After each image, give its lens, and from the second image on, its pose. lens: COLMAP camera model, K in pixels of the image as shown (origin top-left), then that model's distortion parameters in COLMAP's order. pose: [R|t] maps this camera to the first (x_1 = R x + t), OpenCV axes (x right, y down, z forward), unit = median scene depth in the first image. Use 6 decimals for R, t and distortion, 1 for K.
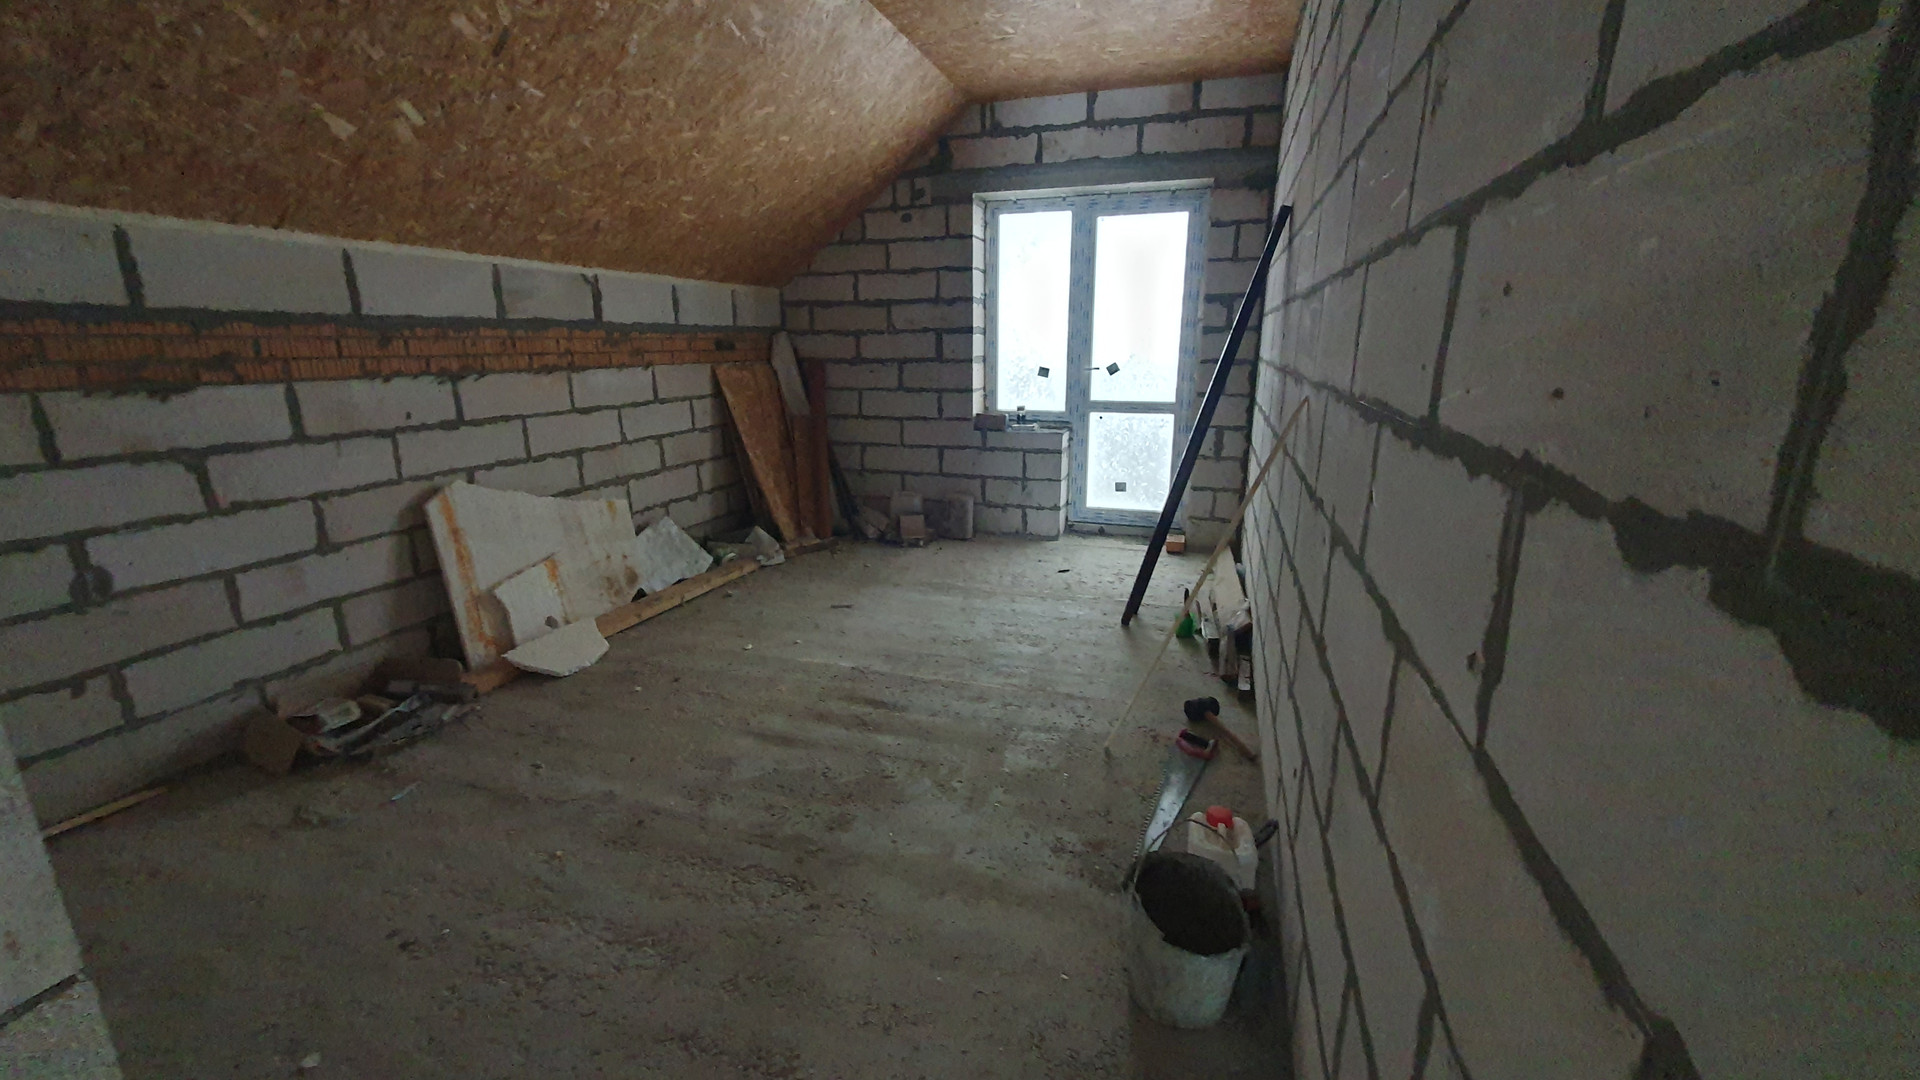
lens RADIAL K [[760.3, 0, 957.5], [0, 760.3, 538.4], [0, 0, 1]] dist [0.012357, -0.000054]
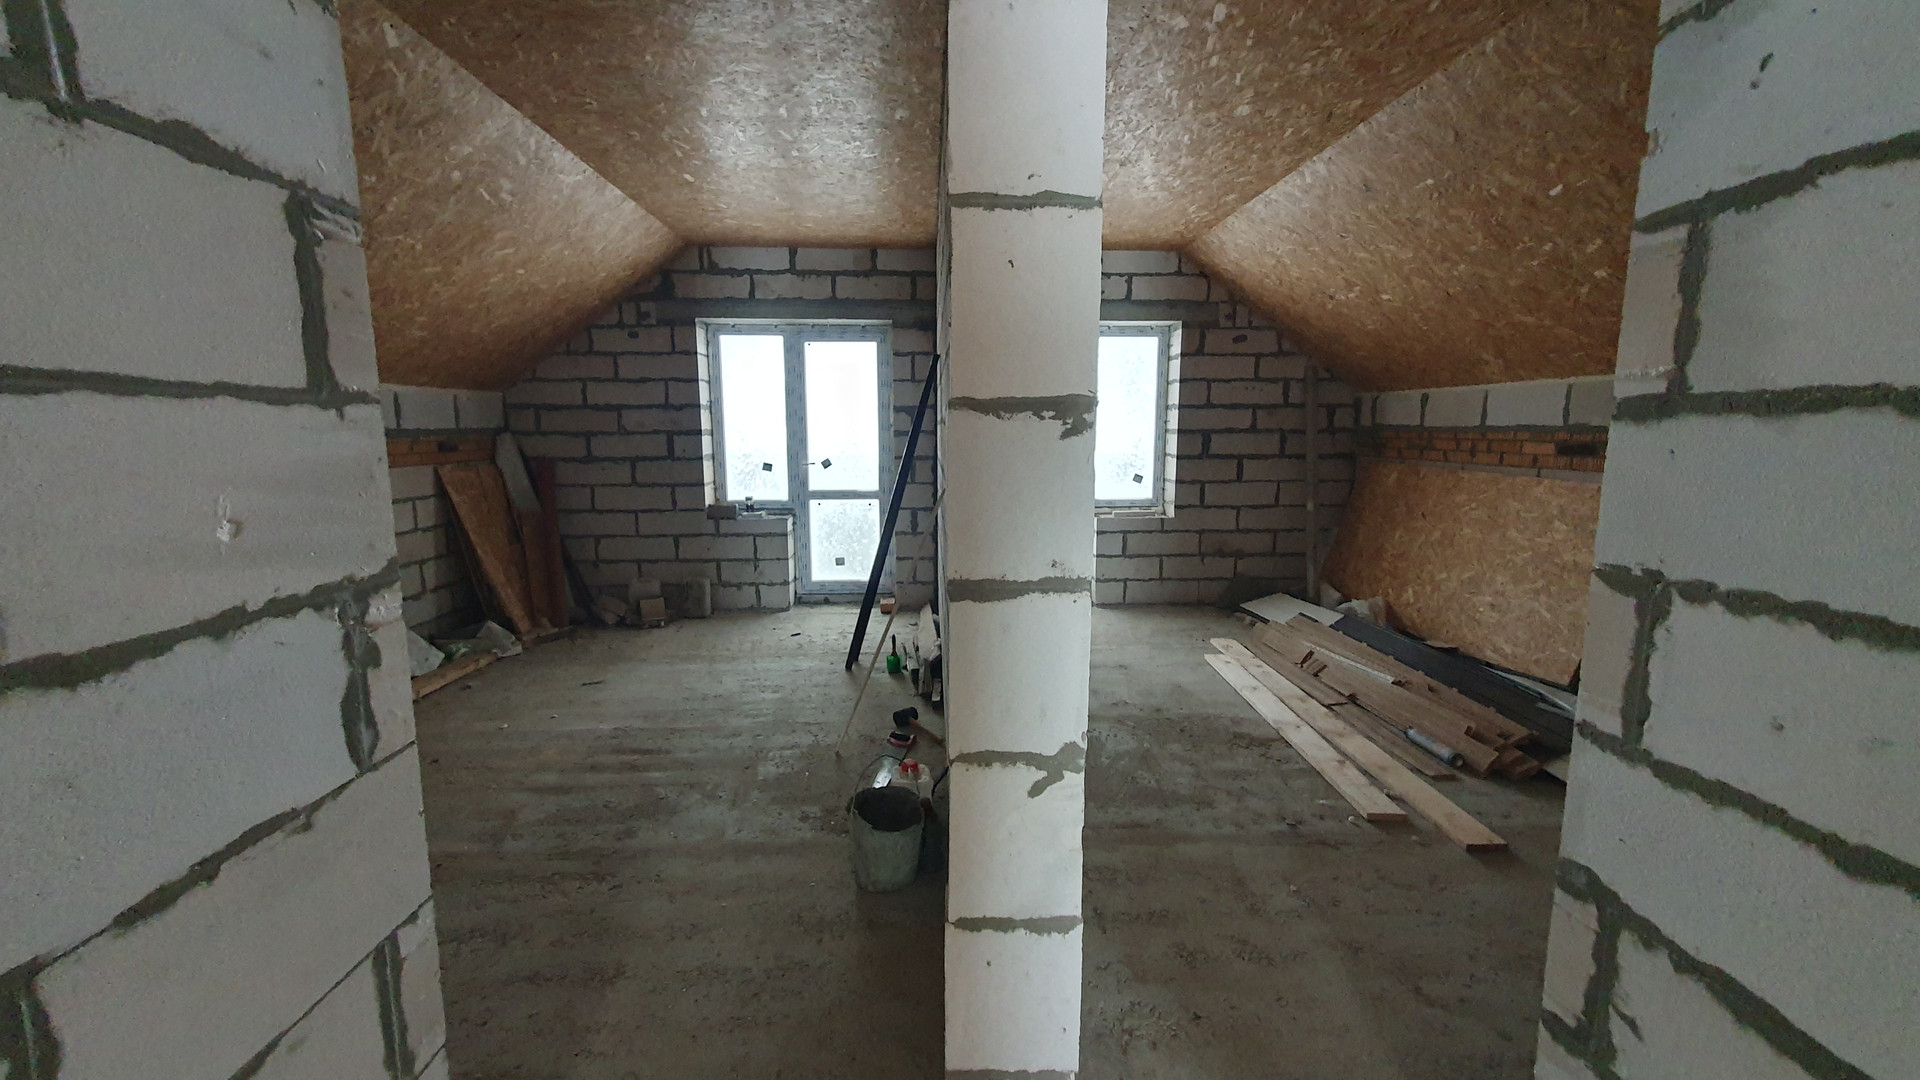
lens RADIAL K [[760.3, 0, 957.5], [0, 760.3, 538.4], [0, 0, 1]] dist [0.012357, -0.000054]
pose [[0.936402, -0.048973, 0.347494, -0.027828], [0.086893, 0.991736, -0.094387, 0.028007], [-0.340000, 0.118579, 0.932919, -0.197446]]
